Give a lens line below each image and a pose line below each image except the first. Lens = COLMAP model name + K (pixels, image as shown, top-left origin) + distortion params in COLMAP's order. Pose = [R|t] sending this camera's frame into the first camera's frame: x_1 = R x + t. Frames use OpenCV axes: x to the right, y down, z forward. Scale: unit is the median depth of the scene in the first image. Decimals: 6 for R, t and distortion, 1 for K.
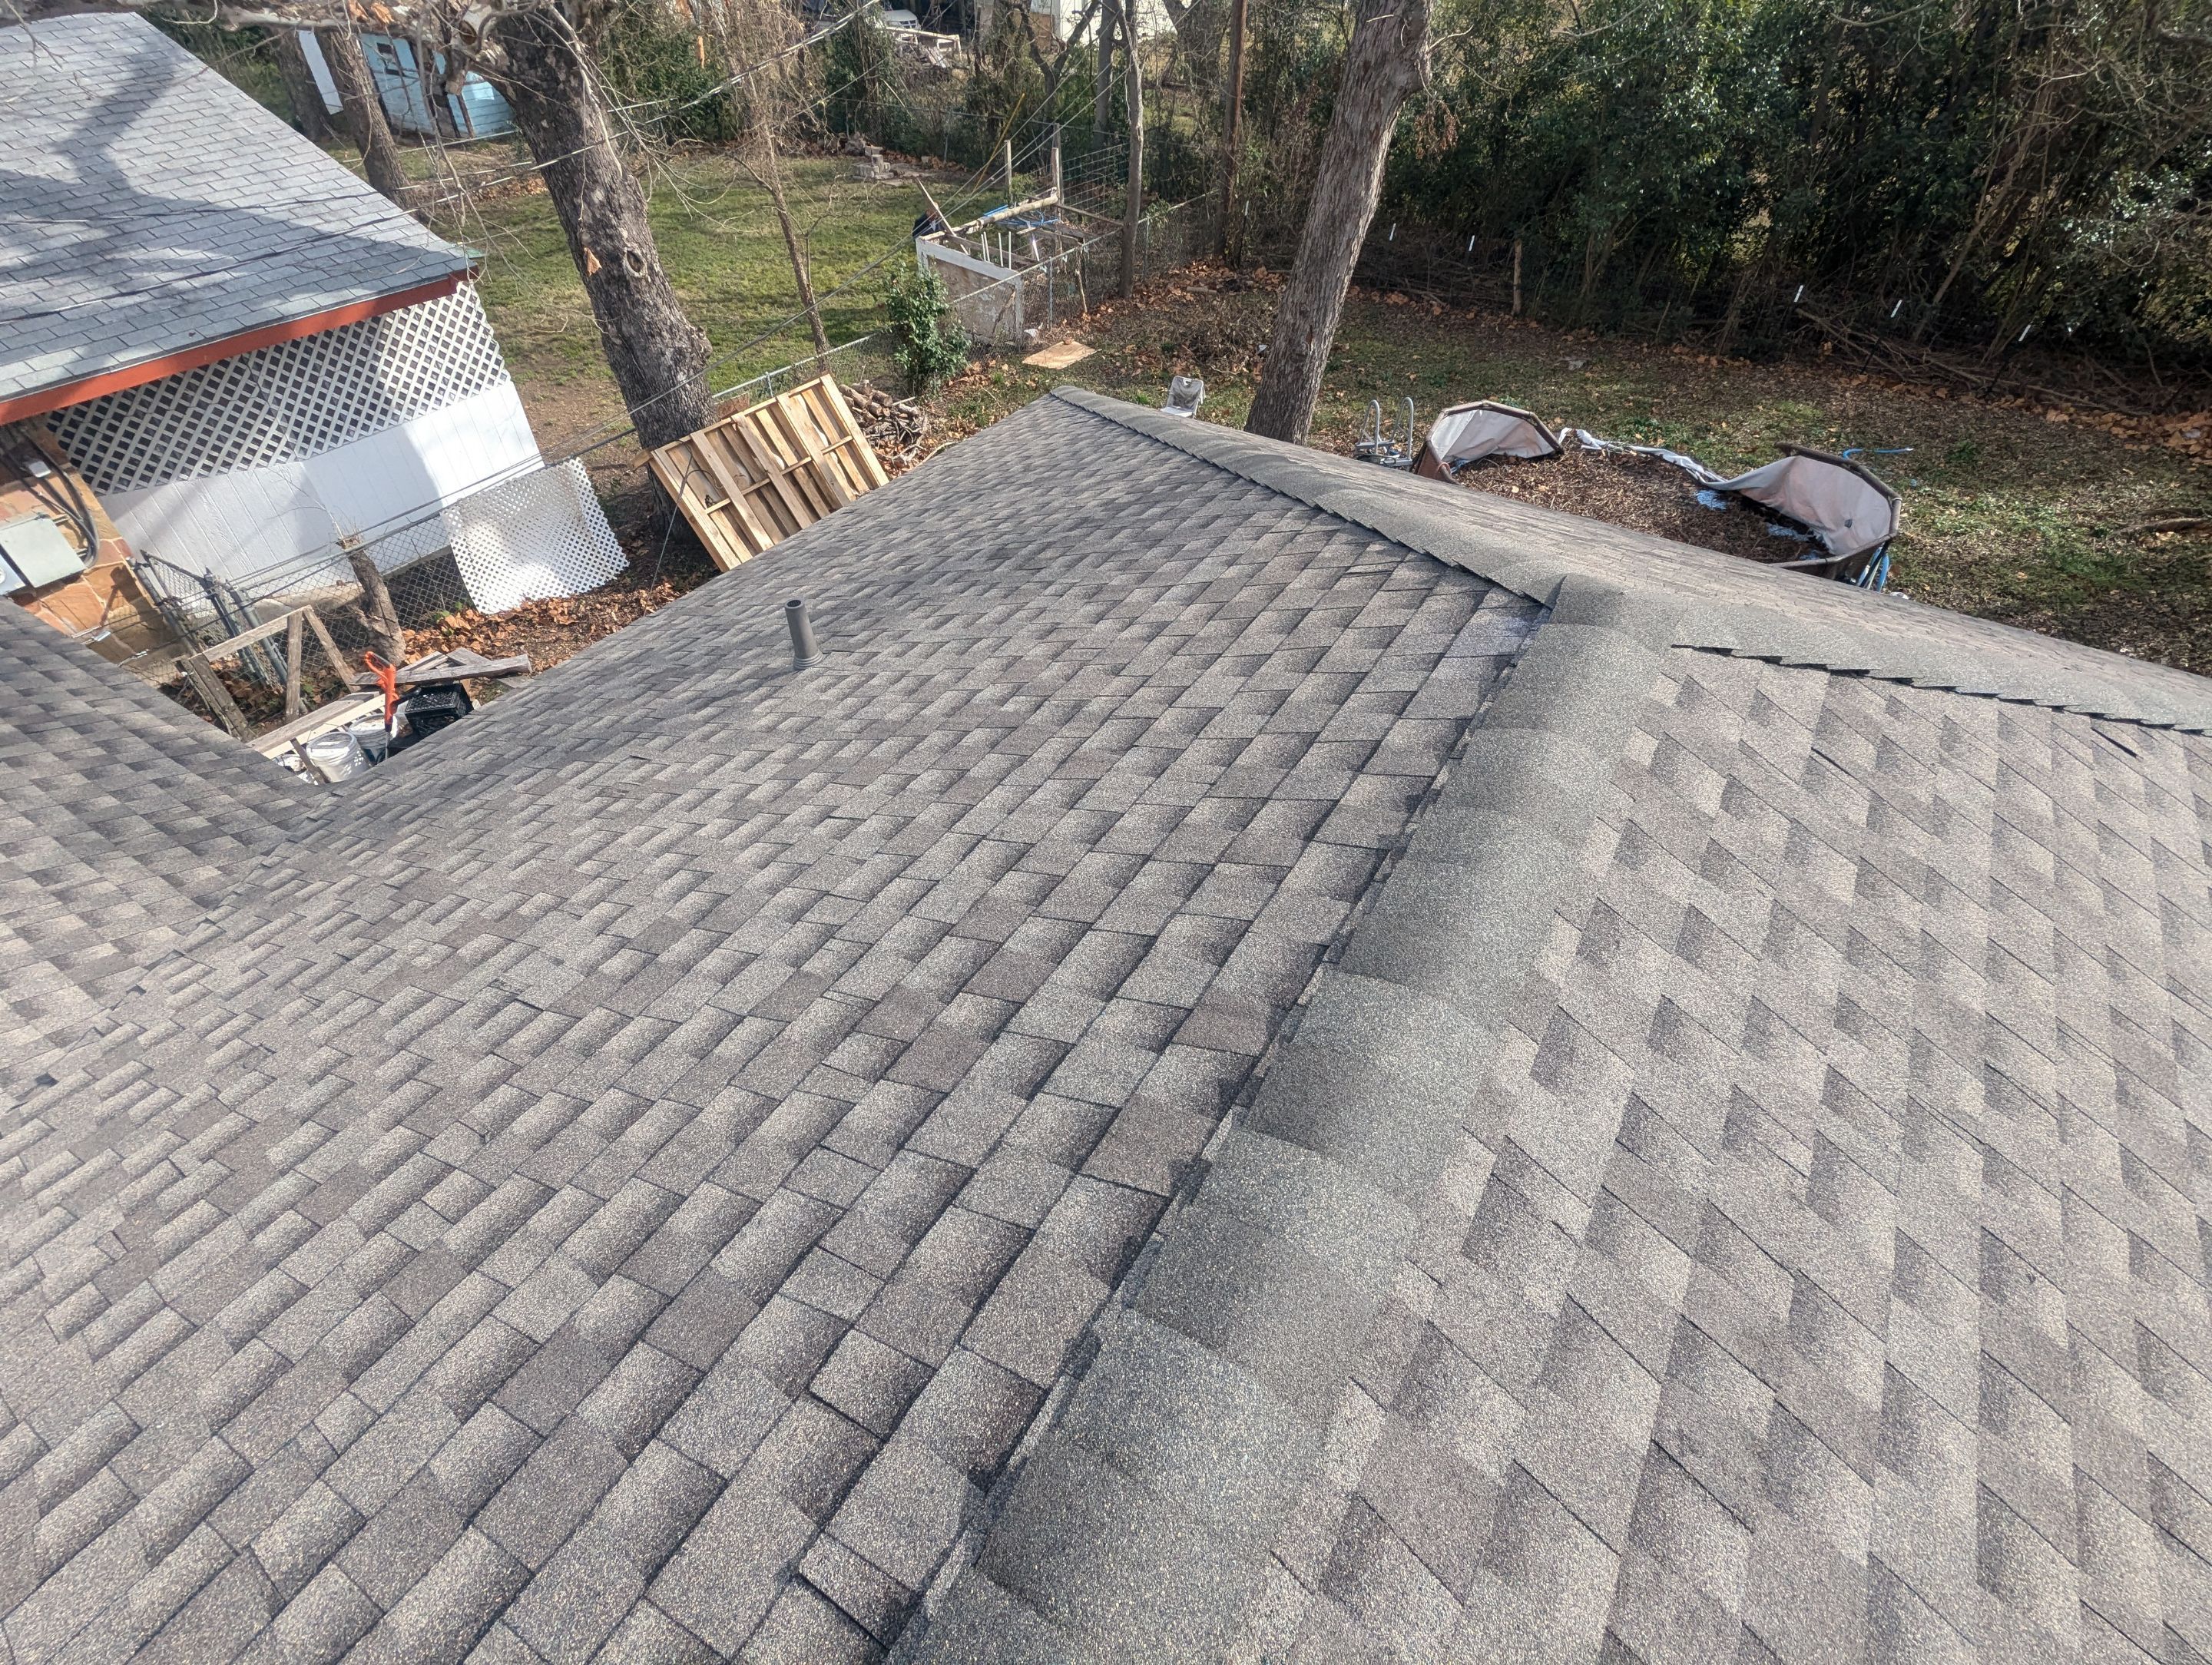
lens RADIAL K [[1043.8, 0, 1110.0], [0, 1043.8, 846.4], [0, 0, 1]] dist [-0.003020, -0.001308]
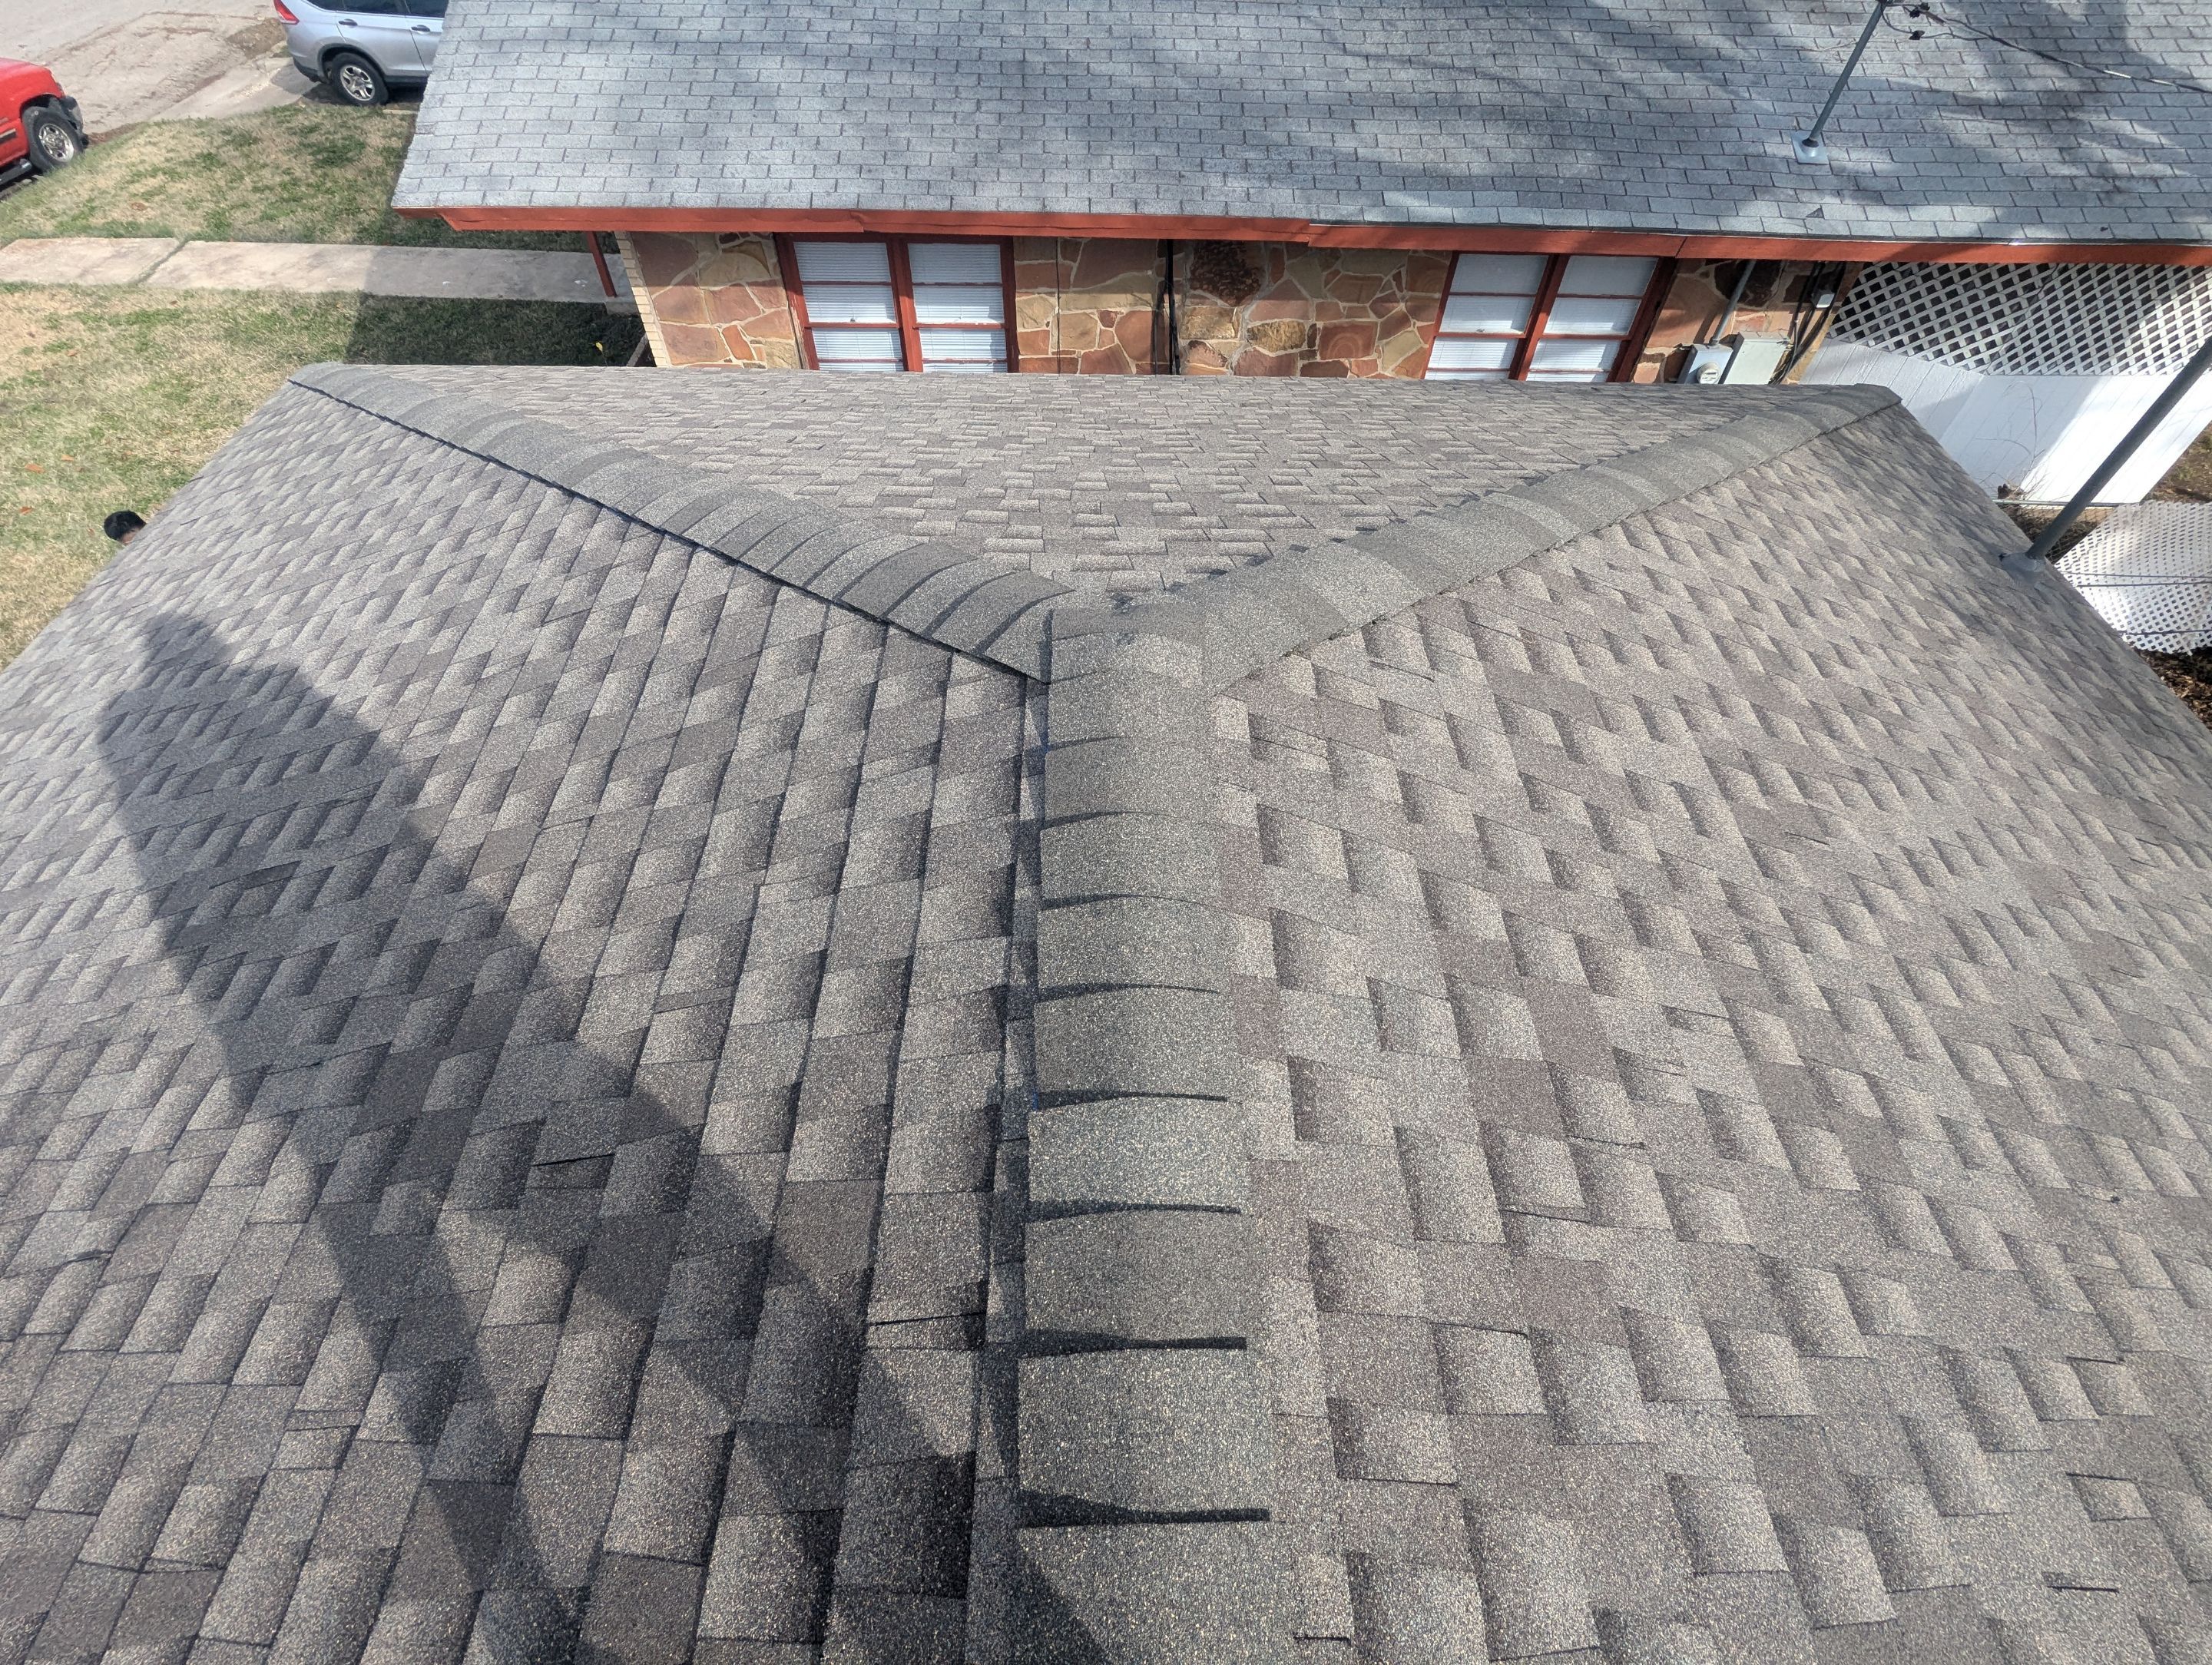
lens RADIAL K [[1043.8, 0, 1107.1], [0, 1043.8, 855.7], [0, 0, 1]] dist [-0.003020, -0.001308]
pose [[0.519058, 0.664837, -0.537187, -0.420099], [-0.596837, 0.731806, 0.329008, 0.093437], [0.611853, 0.149839, 0.776649, -0.103060]]
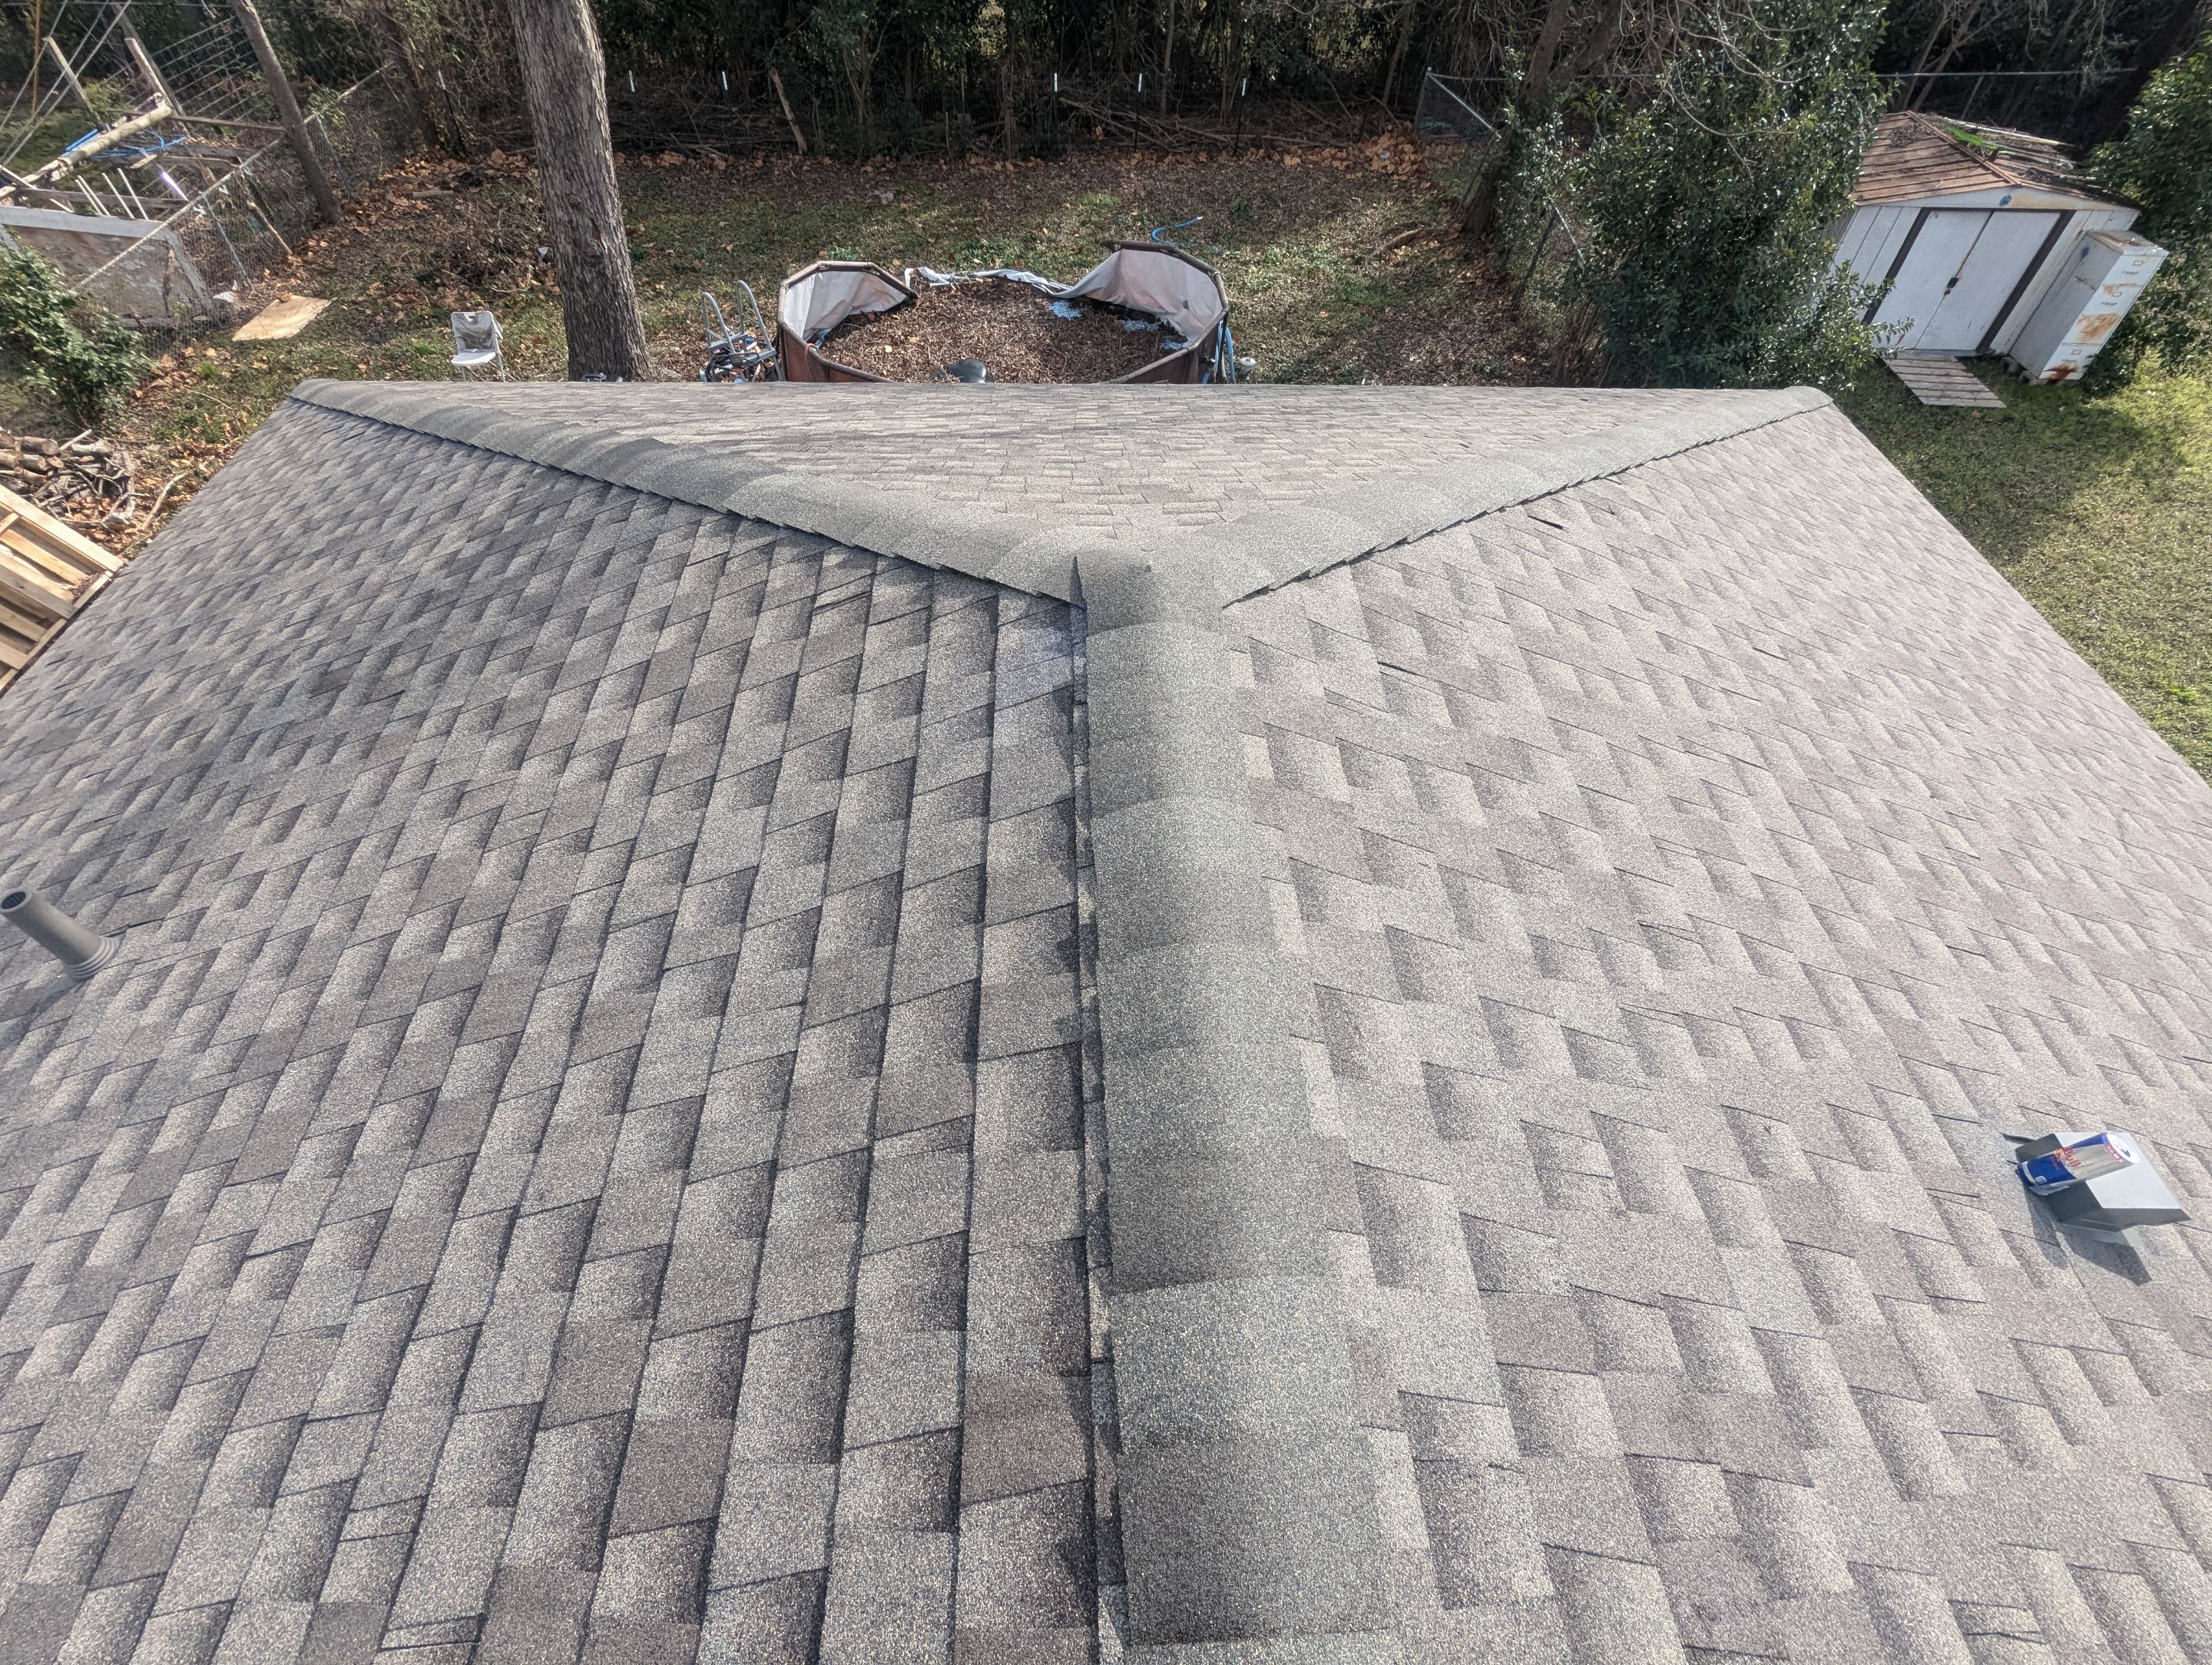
lens RADIAL K [[1043.8, 0, 1109.5], [0, 1043.8, 837.8], [0, 0, 1]] dist [-0.003020, -0.001308]
pose [[0.824797, -0.425654, 0.372193, 0.012428], [0.381761, 0.904784, 0.188746, -0.053391], [-0.417095, -0.013588, 0.908762, 0.057178]]
